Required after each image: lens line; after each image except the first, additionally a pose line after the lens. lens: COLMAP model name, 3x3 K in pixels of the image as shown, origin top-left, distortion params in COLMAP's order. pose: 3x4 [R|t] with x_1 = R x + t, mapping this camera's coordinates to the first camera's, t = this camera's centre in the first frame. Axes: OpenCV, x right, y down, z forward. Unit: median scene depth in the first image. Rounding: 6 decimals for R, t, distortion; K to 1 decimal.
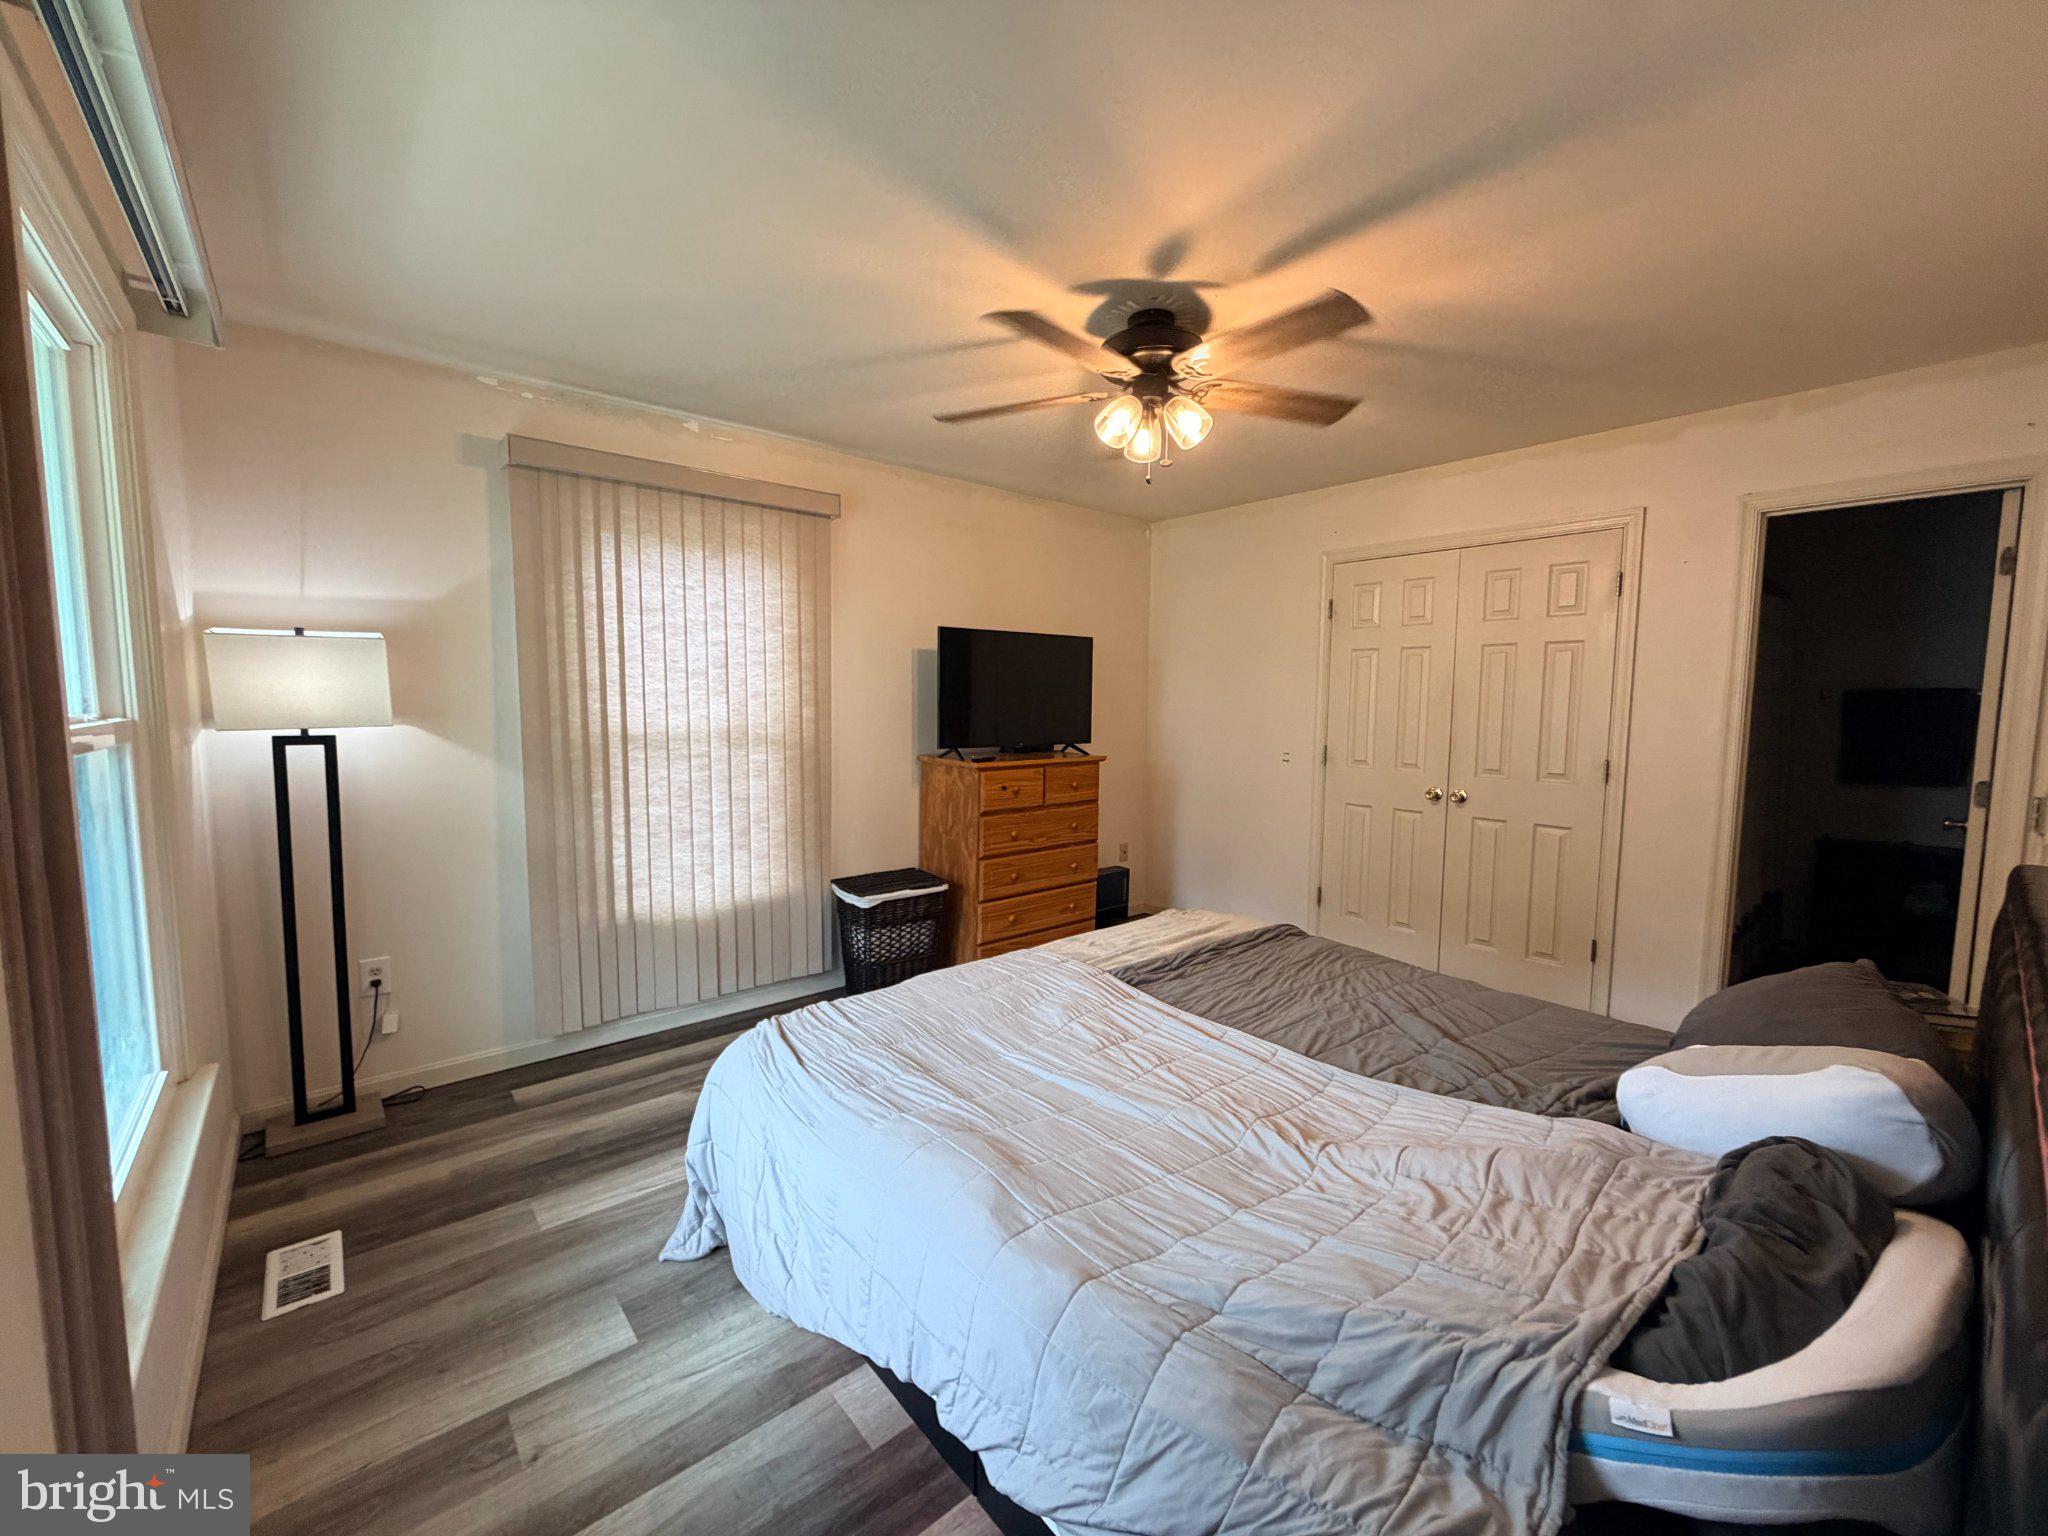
lens RADIAL K [[817.2, 0, 1026.2], [0, 817.2, 770.8], [0, 0, 1]] dist [0.005828, -0.000591]
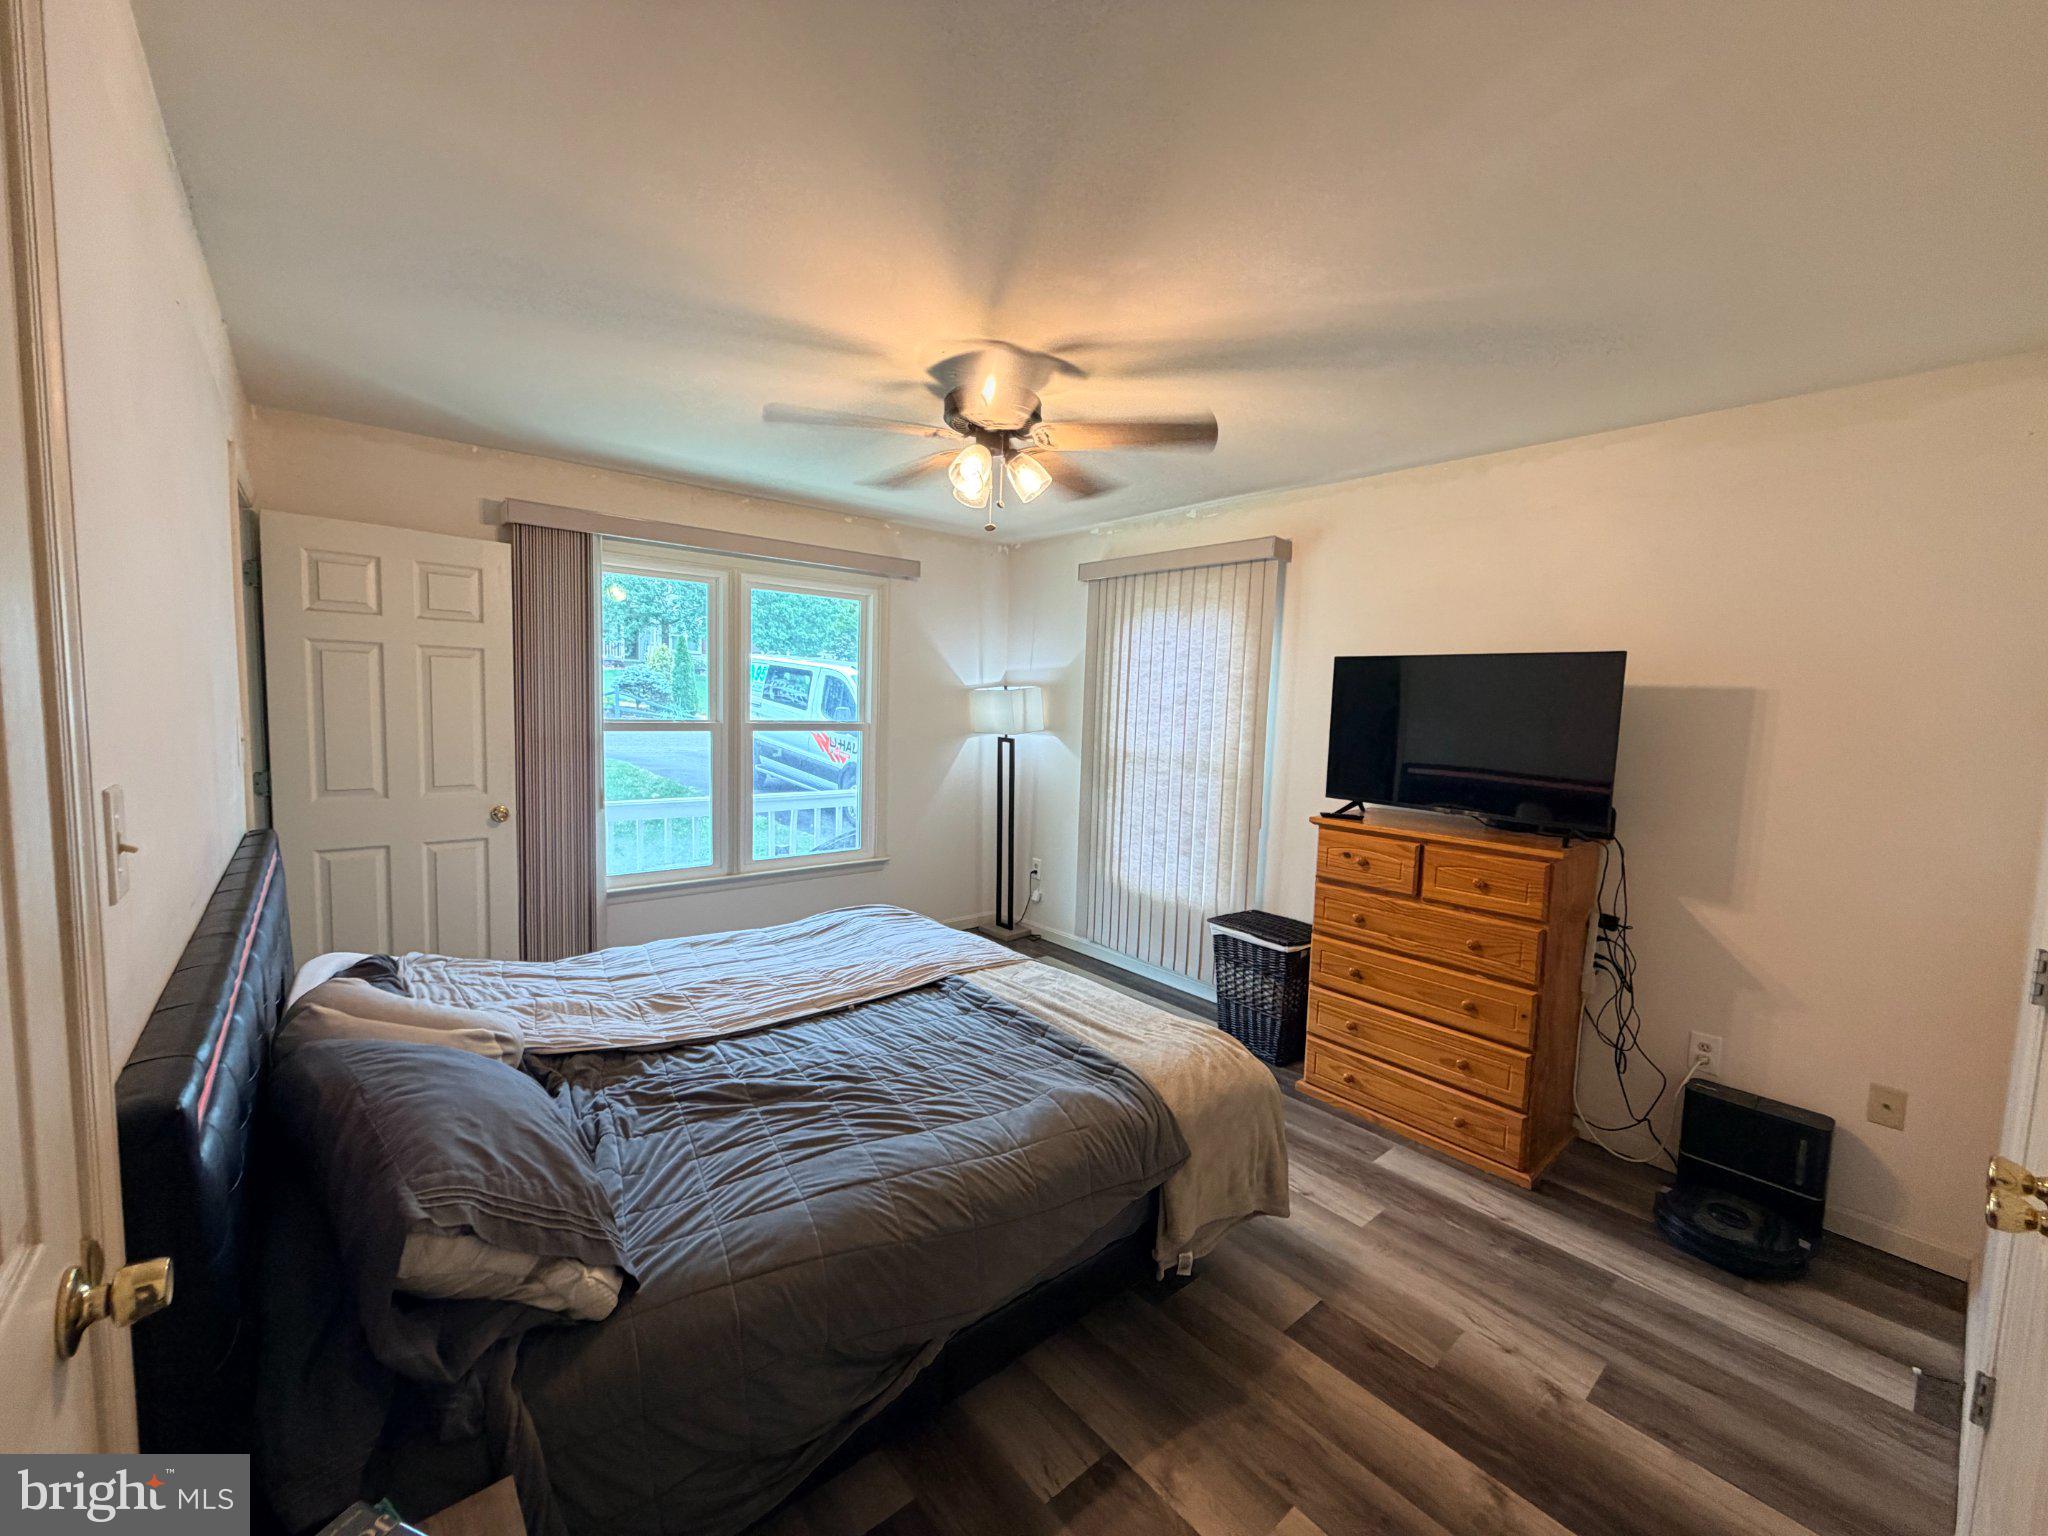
lens RADIAL K [[817.2, 0, 1018.3], [0, 817.2, 767.8], [0, 0, 1]] dist [0.005828, -0.000591]
pose [[-0.000231, 0.077368, -0.997003, 0.933245], [-0.123623, 0.989353, 0.076803, -0.103078], [0.992329, 0.123270, 0.009336, 0.814849]]
